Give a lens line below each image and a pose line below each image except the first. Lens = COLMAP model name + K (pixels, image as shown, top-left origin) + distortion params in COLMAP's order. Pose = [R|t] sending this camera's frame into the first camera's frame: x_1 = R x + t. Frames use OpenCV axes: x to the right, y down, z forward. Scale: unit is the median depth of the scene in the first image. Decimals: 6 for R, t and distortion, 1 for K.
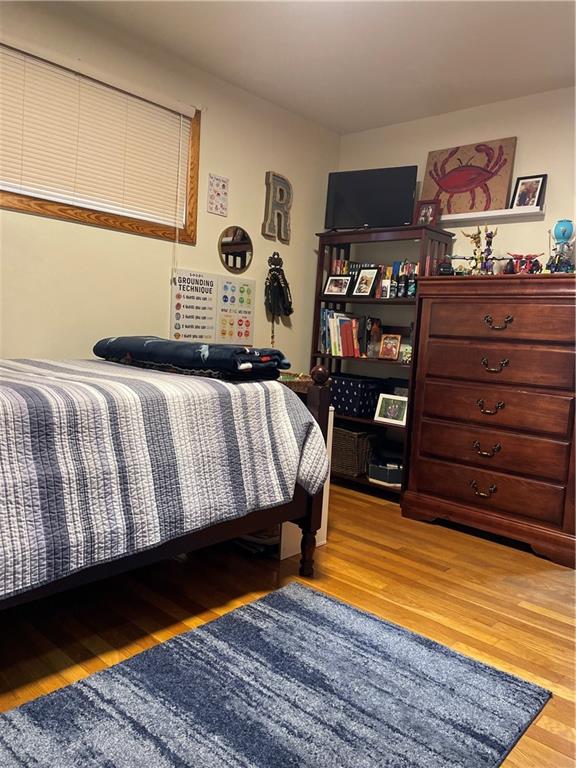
lens RADIAL K [[583.8, 0, 286.9], [0, 583.8, 379.9], [0, 0, 1]] dist [0.037715, -0.026305]
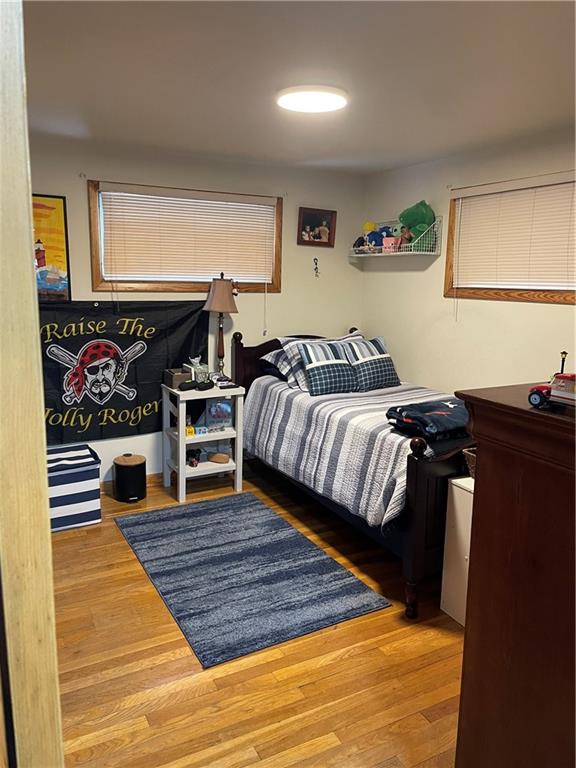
lens RADIAL K [[583.8, 0, 287.9], [0, 583.8, 385.5], [0, 0, 1]] dist [0.037715, -0.026305]
pose [[-0.348220, 0.111554, -0.930752, 1.528194], [-0.121207, 0.979201, 0.162708, -0.355992], [0.929544, 0.169472, -0.327456, 1.455714]]
